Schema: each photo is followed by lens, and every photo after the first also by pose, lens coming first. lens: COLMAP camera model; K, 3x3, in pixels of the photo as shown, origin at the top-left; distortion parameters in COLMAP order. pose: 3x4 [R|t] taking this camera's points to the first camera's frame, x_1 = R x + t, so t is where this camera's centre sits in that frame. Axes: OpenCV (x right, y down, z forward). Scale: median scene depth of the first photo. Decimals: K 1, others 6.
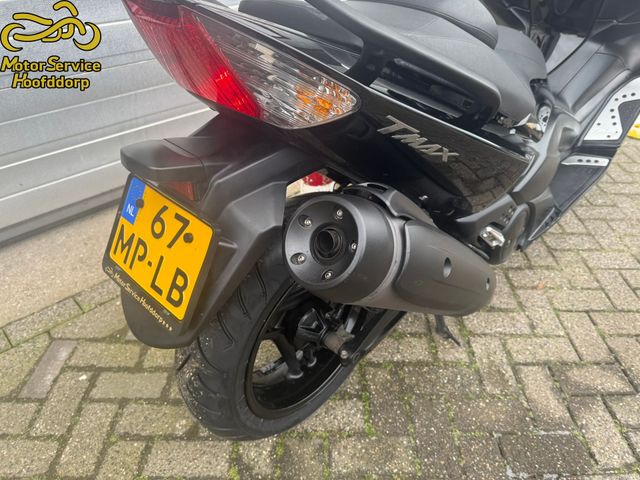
lens RADIAL K [[453.9, 0, 323.4], [0, 453.9, 243.1], [0, 0, 1]] dist [0.011799, -0.022168]
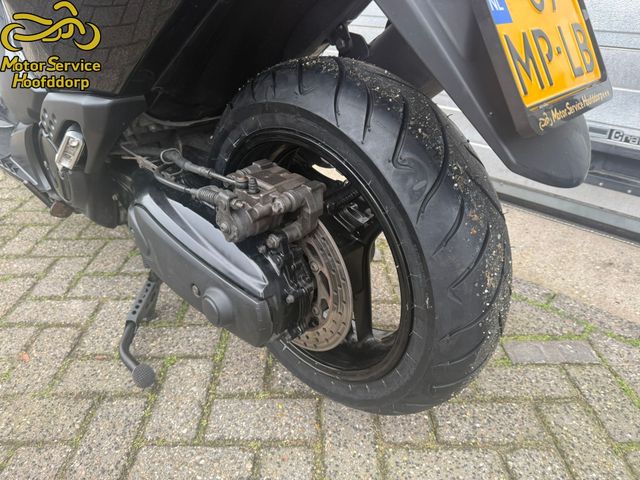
lens RADIAL K [[453.9, 0, 324.3], [0, 453.9, 246.8], [0, 0, 1]] dist [0.011799, -0.022168]
pose [[0.025164, 0.489402, -0.871695, 1.141900], [-0.603083, 0.702859, 0.377201, -0.592326], [0.797281, 0.516213, 0.312836, 1.252758]]
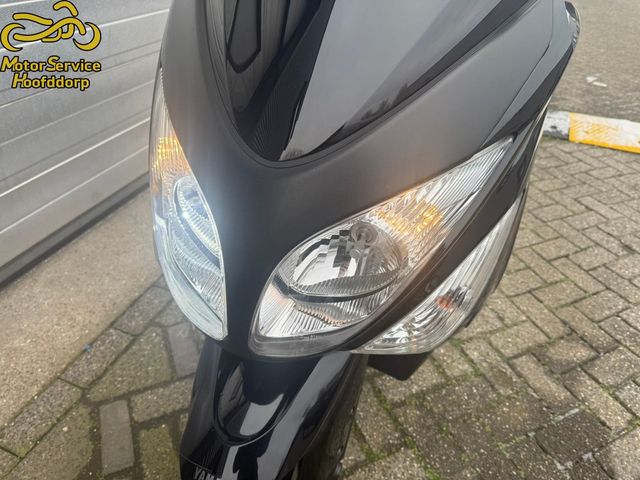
lens RADIAL K [[453.9, 0, 316.2], [0, 453.9, 240.9], [0, 0, 1]] dist [0.011799, -0.022168]
pose [[0.911058, -0.202620, 0.359052, -0.318857], [0.196133, 0.979043, 0.054825, -0.156165], [-0.362636, 0.020473, 0.931706, 0.151746]]
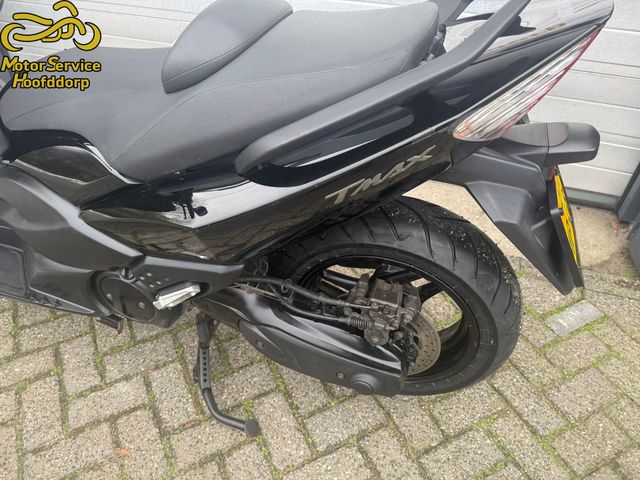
lens RADIAL K [[453.9, 0, 319.8], [0, 453.9, 239.2], [0, 0, 1]] dist [0.011799, -0.022168]
pose [[0.456269, 0.576573, -0.677778, 1.078388], [-0.543760, 0.783586, 0.300531, -0.650228], [0.704375, 0.231425, 0.671043, 0.786444]]
